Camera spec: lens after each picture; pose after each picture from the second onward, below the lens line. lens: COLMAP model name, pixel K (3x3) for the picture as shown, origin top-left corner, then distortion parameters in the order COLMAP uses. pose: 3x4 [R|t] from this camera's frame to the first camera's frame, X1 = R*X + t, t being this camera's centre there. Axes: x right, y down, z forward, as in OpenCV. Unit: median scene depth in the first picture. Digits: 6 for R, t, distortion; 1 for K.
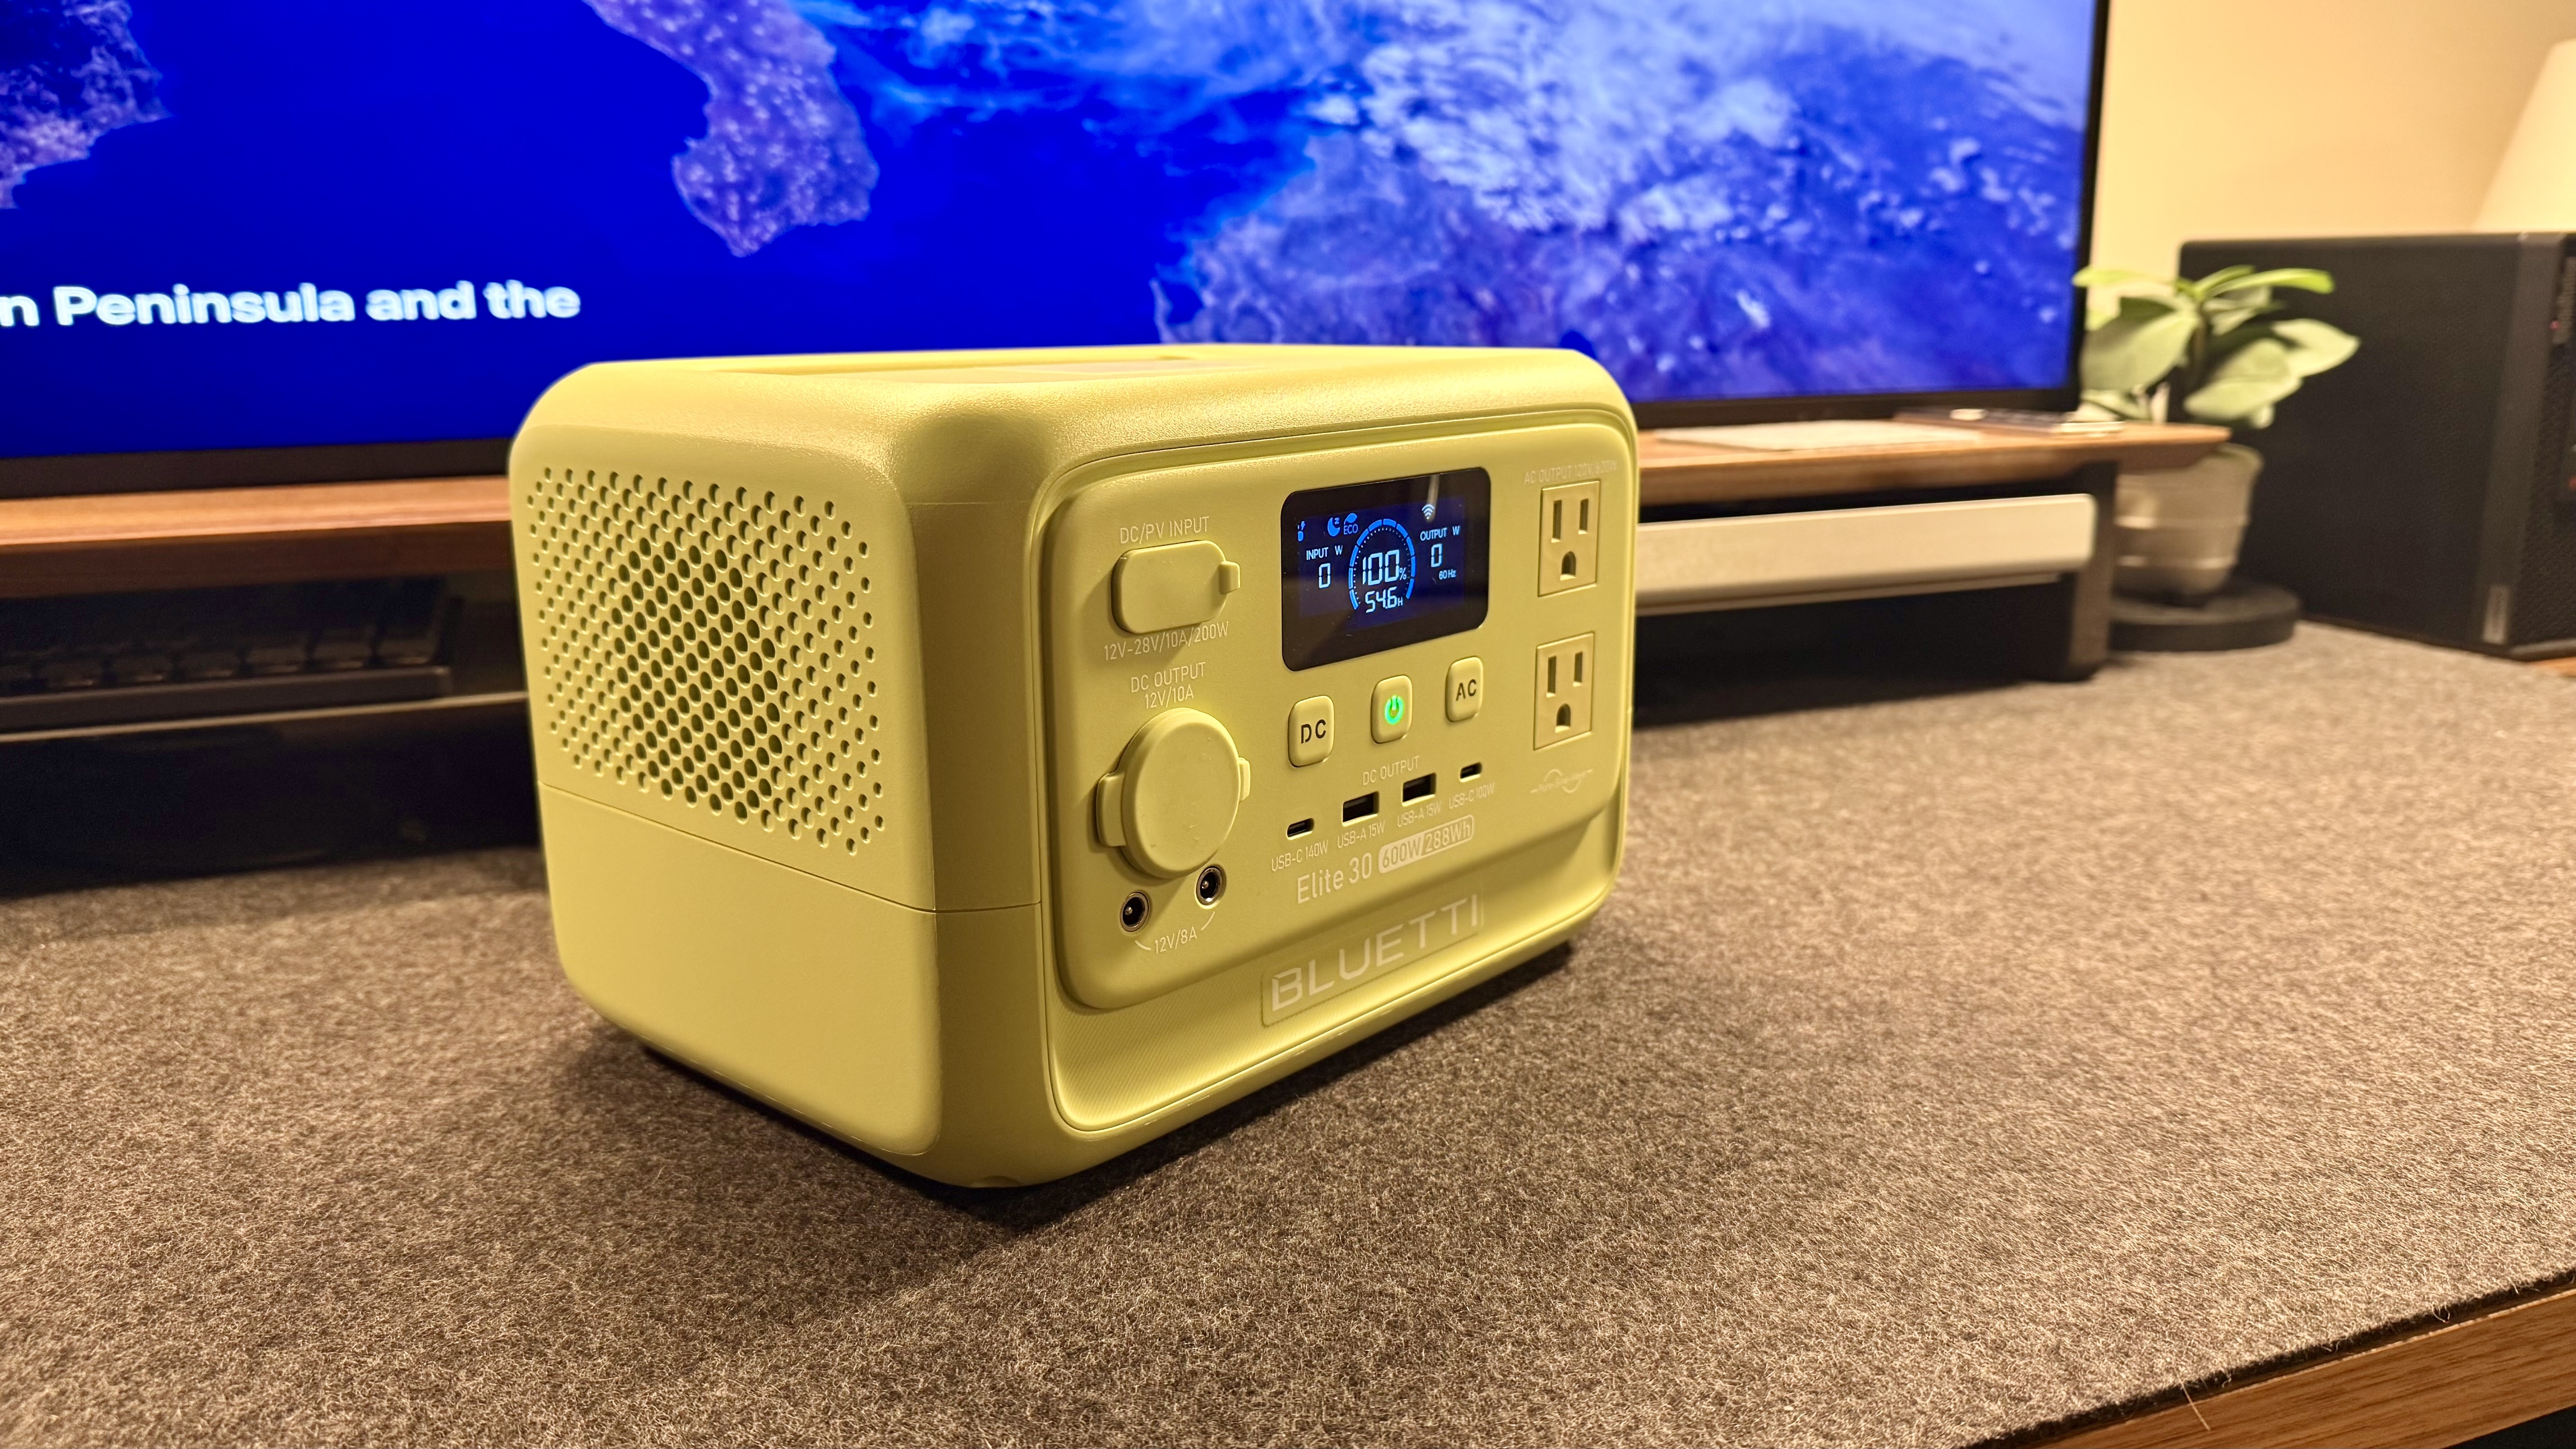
lens RADIAL K [[1849.4, 0, 1296.4], [0, 1849.4, 715.9], [0, 0, 1]] dist [0.087989, -0.173306]
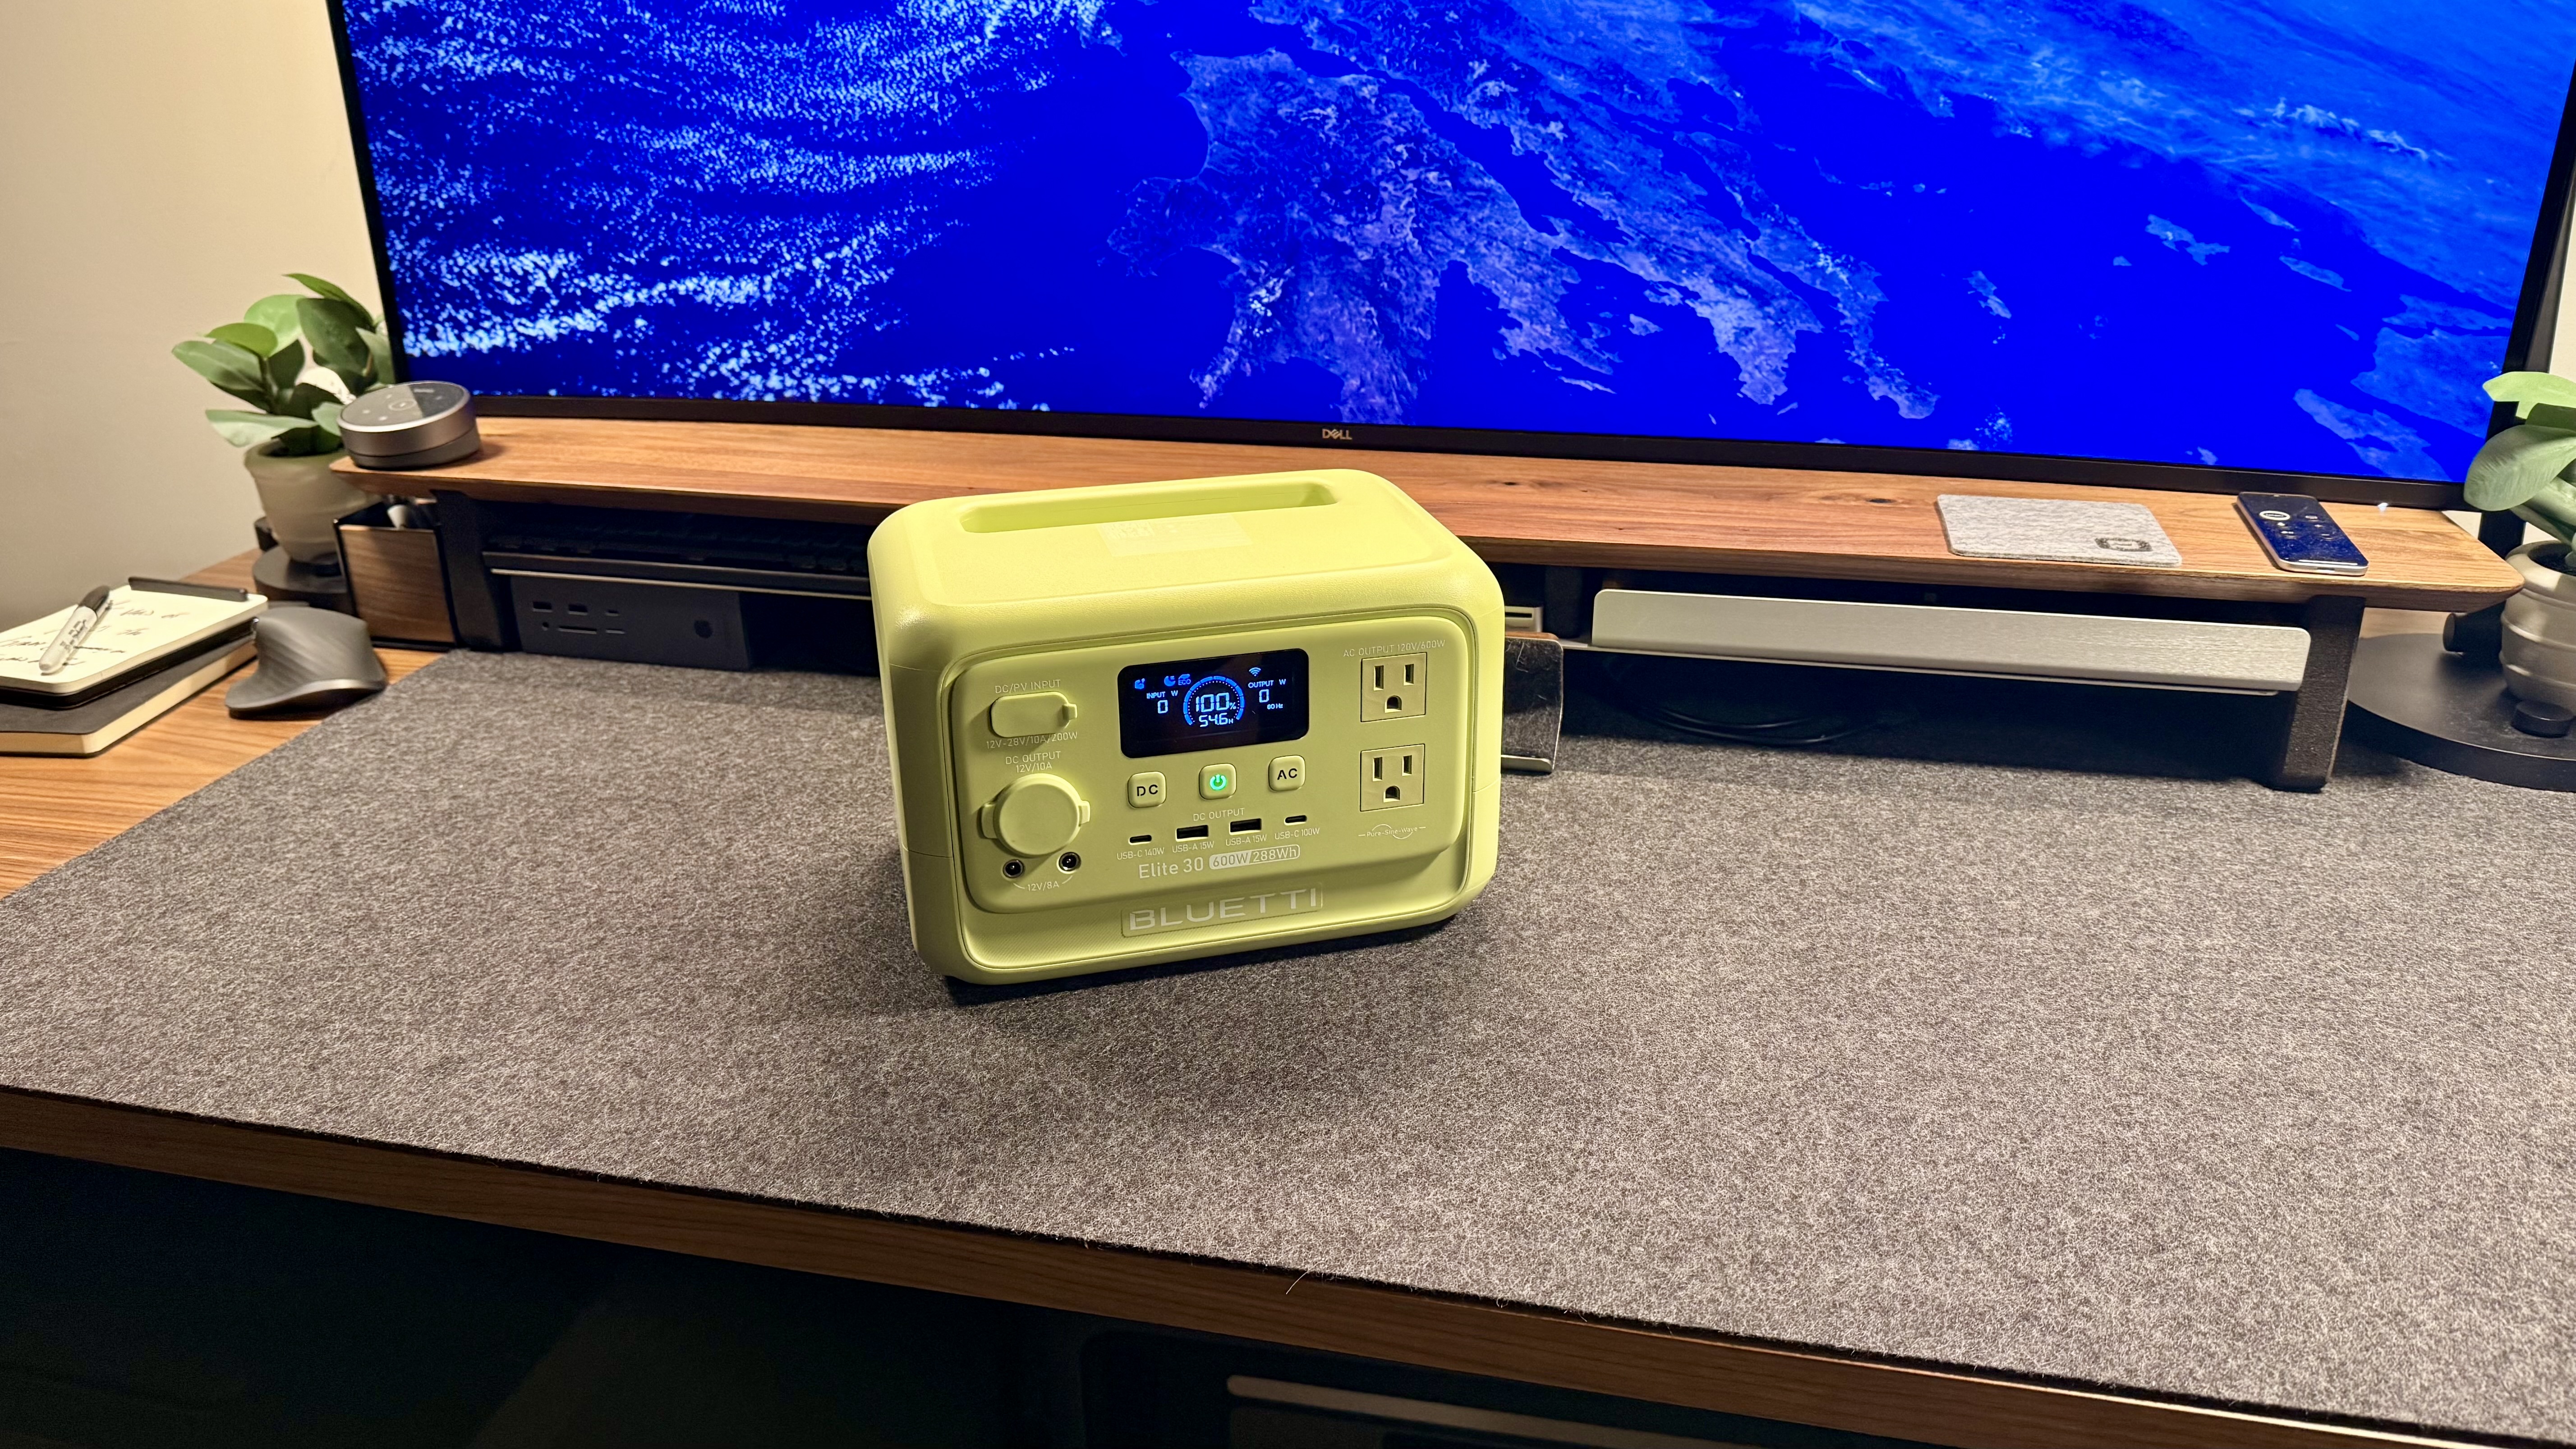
lens RADIAL K [[1814.8, 0, 1288.0], [0, 1814.8, 724.5], [0, 0, 1]] dist [0.130035, -0.210931]
pose [[0.829232, 0.218925, -0.514243, 0.941887], [-0.121725, 0.968746, 0.216134, -0.418391], [0.545488, -0.116629, 0.829964, -0.351398]]
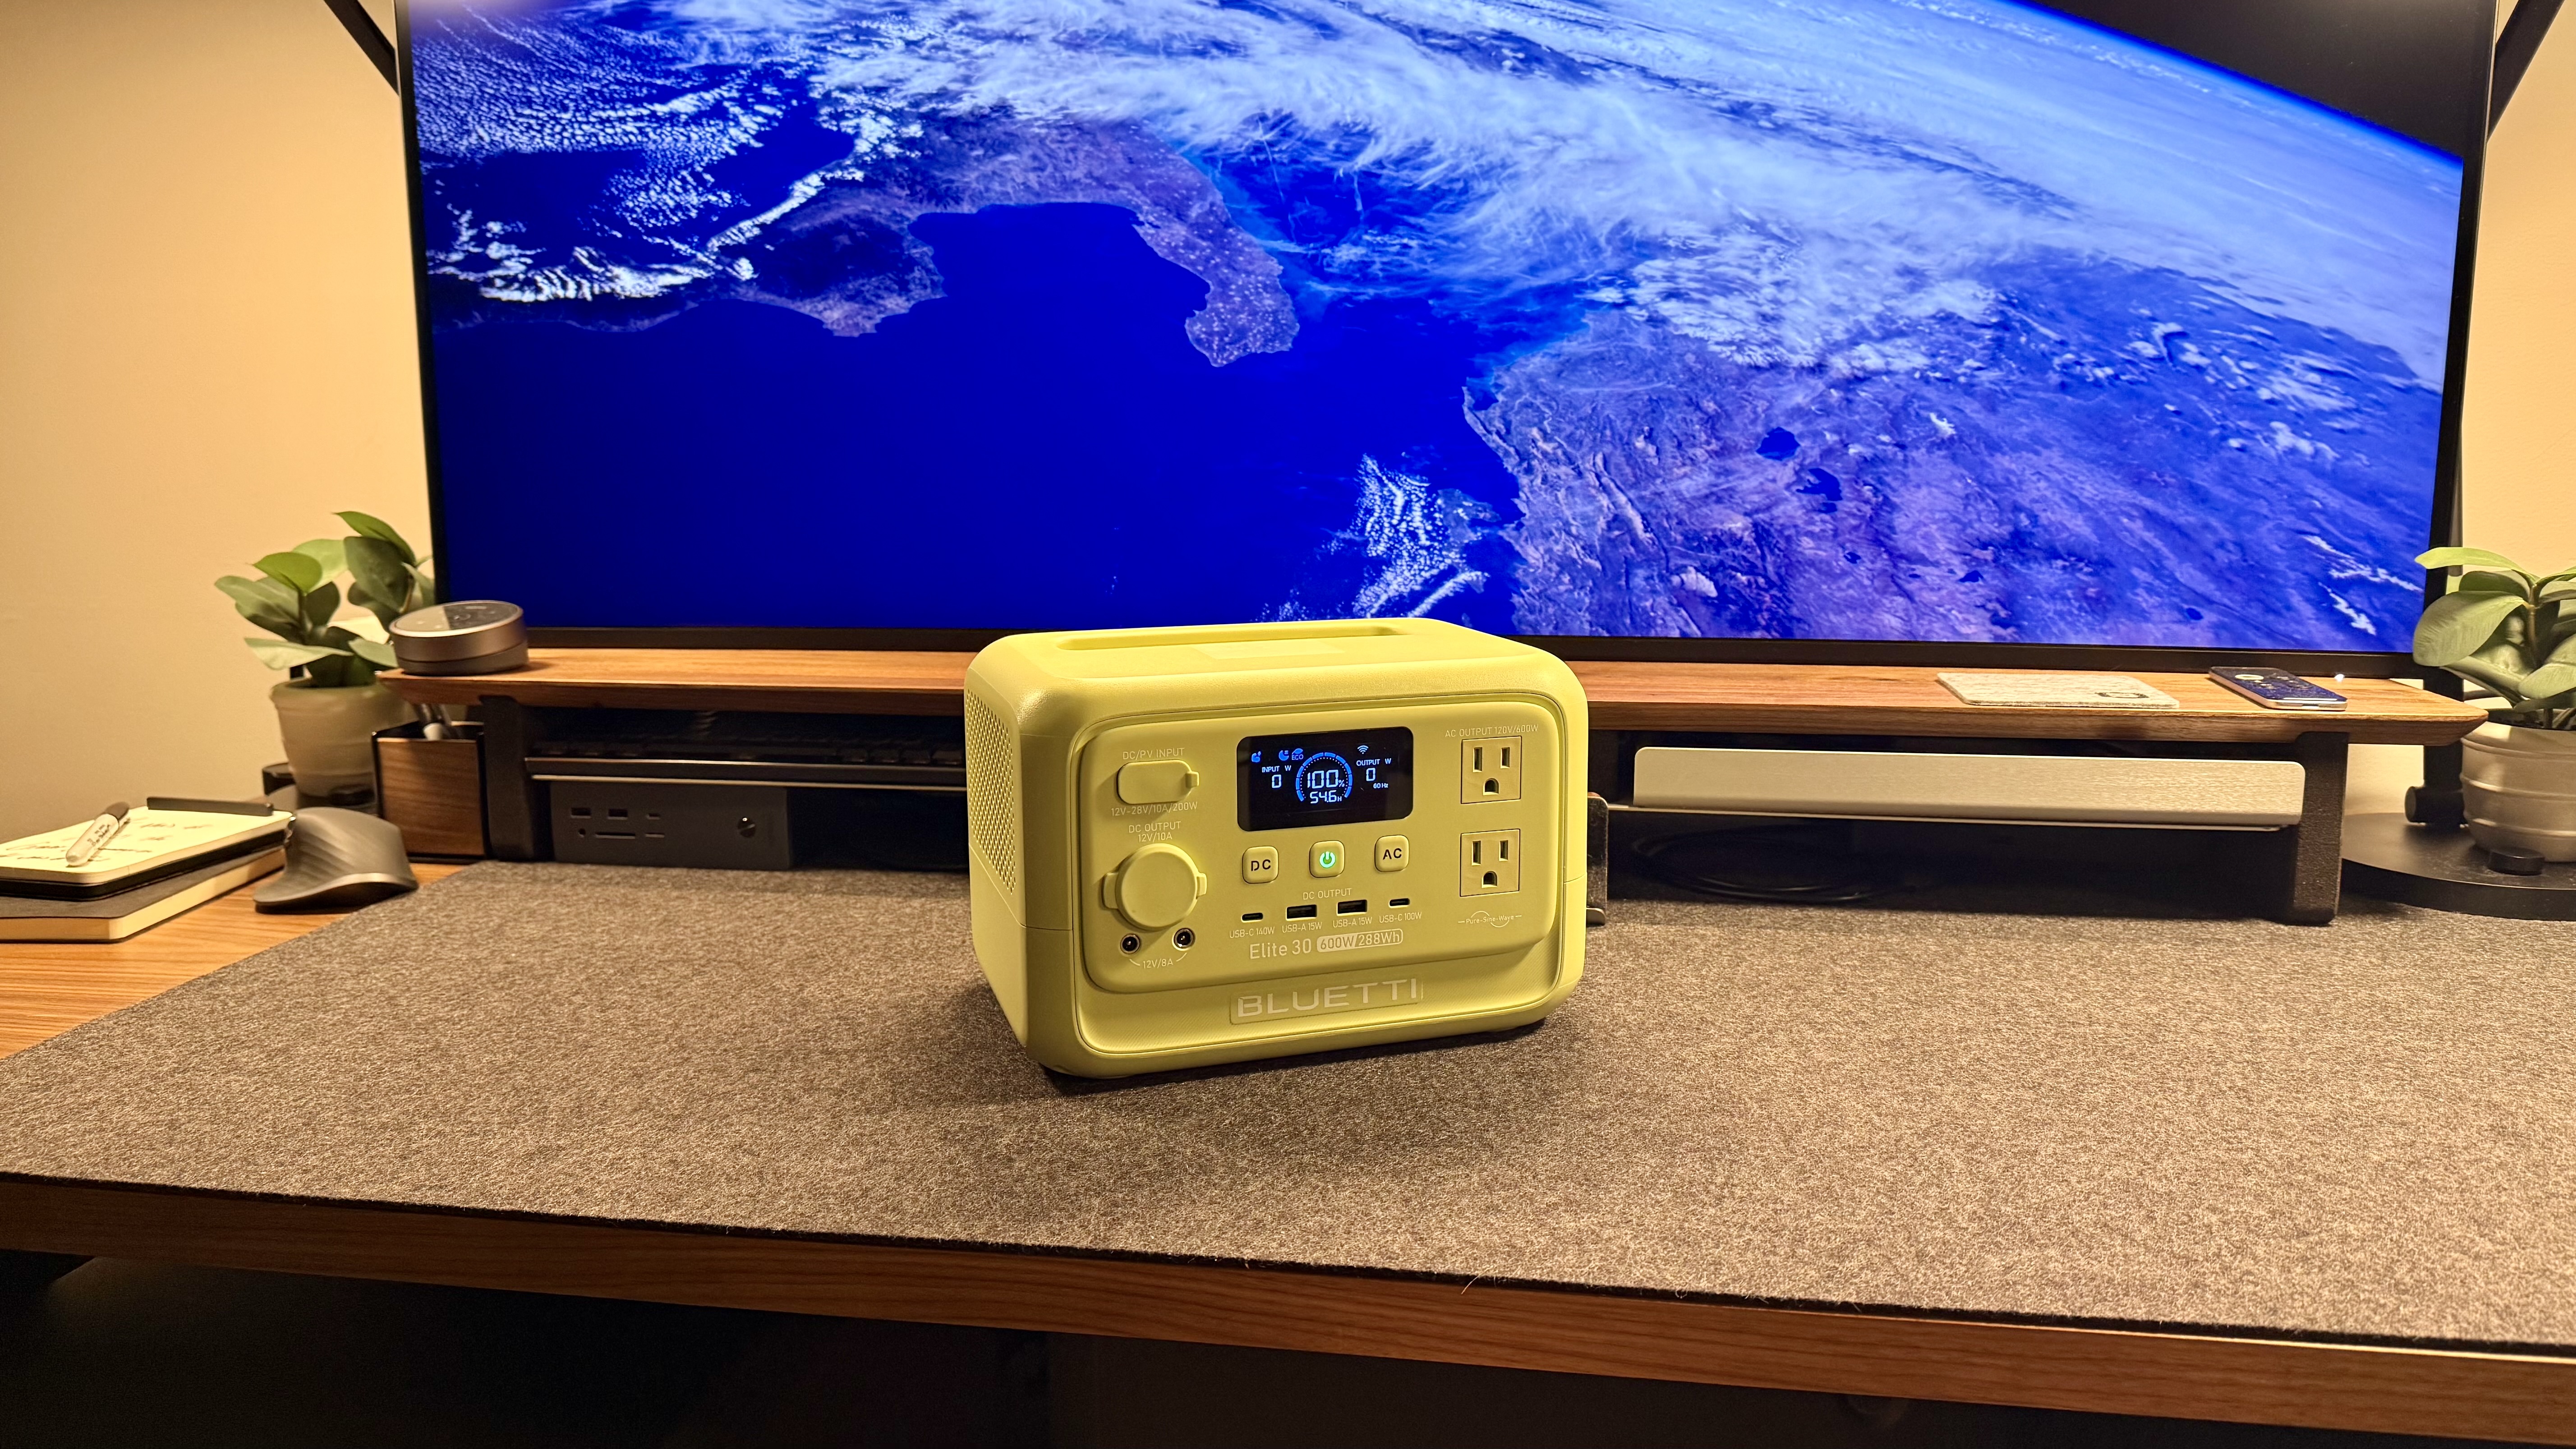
lens RADIAL K [[1813.8, 0, 1305.7], [0, 1813.8, 709.9], [0, 0, 1]] dist [0.142377, -0.236598]
pose [[0.865691, 0.087423, -0.492886, 0.859562], [-0.114666, 0.993083, -0.025254, -0.097056], [0.487269, 0.078380, 0.869727, -0.521490]]
